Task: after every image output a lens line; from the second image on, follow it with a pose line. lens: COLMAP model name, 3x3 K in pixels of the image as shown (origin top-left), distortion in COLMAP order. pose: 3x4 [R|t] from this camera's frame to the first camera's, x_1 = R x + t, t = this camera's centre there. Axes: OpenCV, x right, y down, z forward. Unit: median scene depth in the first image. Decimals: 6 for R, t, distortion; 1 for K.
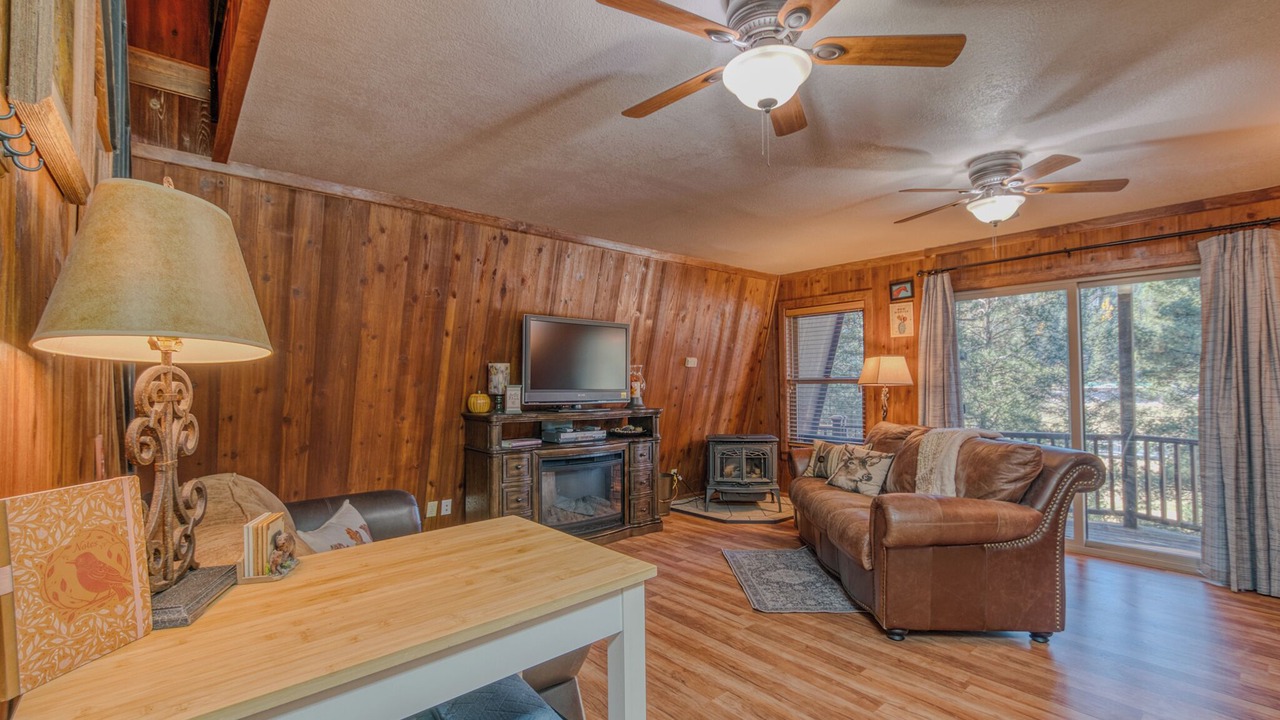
lens RADIAL K [[559.0, 0, 645.4], [0, 559.0, 368.1], [0, 0, 1]] dist [-0.014814, 0.006007]
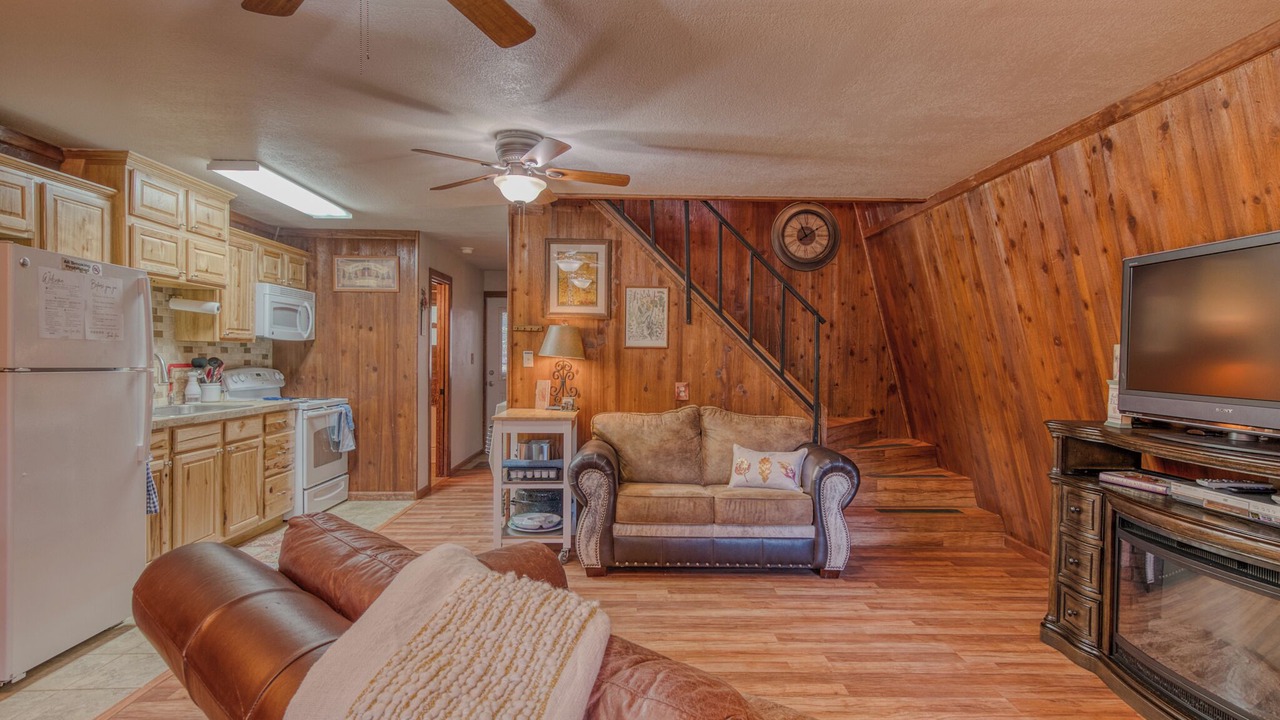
lens RADIAL K [[644.3, 0, 643.4], [0, 644.3, 367.3], [0, 0, 1]] dist [0.002072, 0.001937]
pose [[-0.629259, 0.012695, -0.777092, 0.645731], [0.010810, 0.999913, 0.007581, 0.005391], [0.777121, -0.003631, -0.629341, 1.080785]]
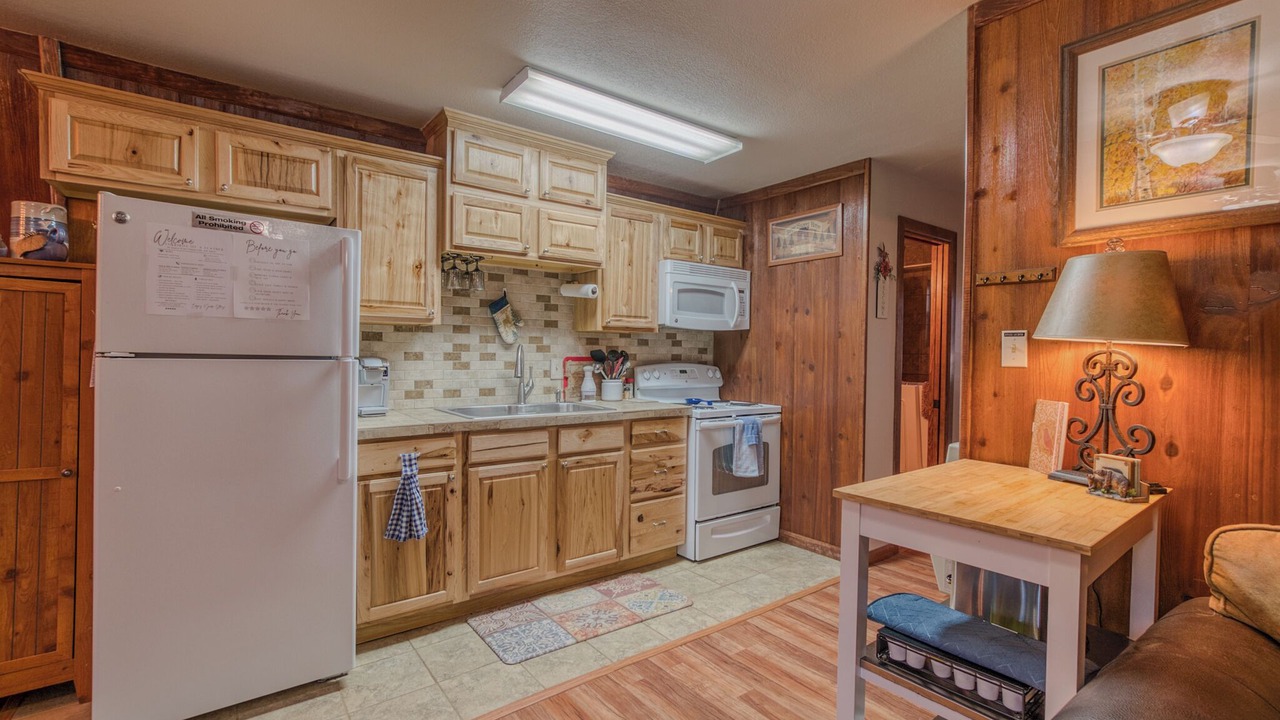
lens RADIAL K [[563.4, 0, 646.5], [0, 563.4, 362.0], [0, 0, 1]] dist [-0.013516, 0.006092]
pose [[-0.998426, -0.005915, 0.055768, 0.102587], [-0.006238, 0.999965, -0.005606, 0.011716], [-0.055733, -0.005945, -0.998428, 0.610365]]
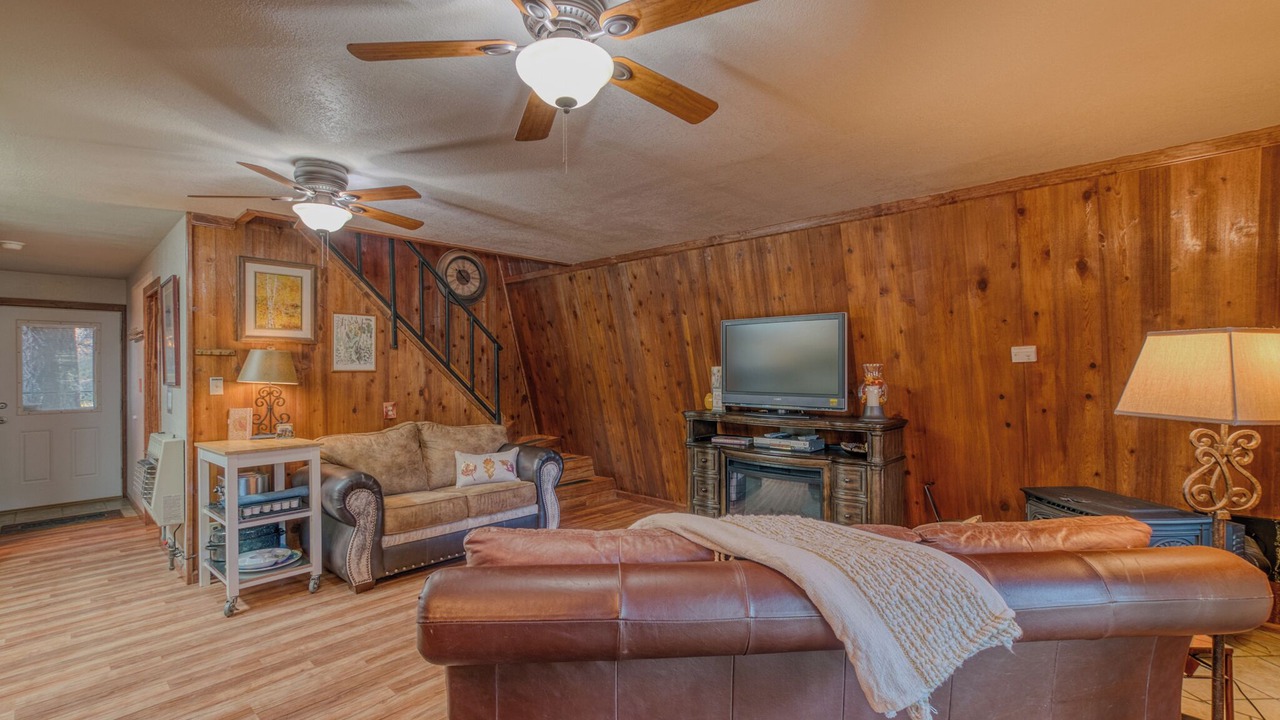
lens RADIAL K [[557.4, 0, 644.5], [0, 557.4, 367.2], [0, 0, 1]] dist [-0.012958, 0.005677]
pose [[0.121592, -0.002842, -0.992576, 0.864492], [0.031151, 0.999514, 0.000954, -0.013618], [0.992091, -0.031035, 0.121621, 0.753563]]
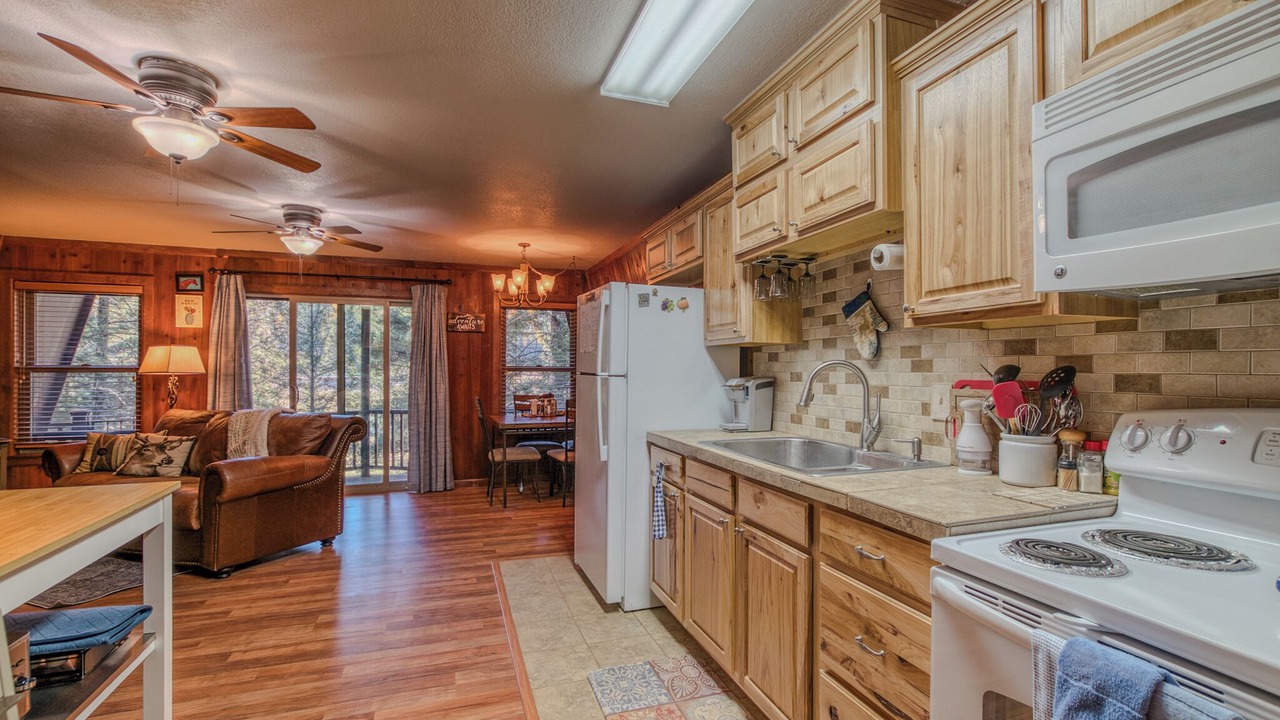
lens RADIAL K [[557.4, 0, 644.5], [0, 557.4, 367.2], [0, 0, 1]] dist [-0.012958, 0.005677]
pose [[0.359453, 0.011782, 0.933089, -0.255786], [-0.027018, 0.999632, -0.002214, -0.003744], [-0.932772, -0.024414, 0.359639, -0.215166]]
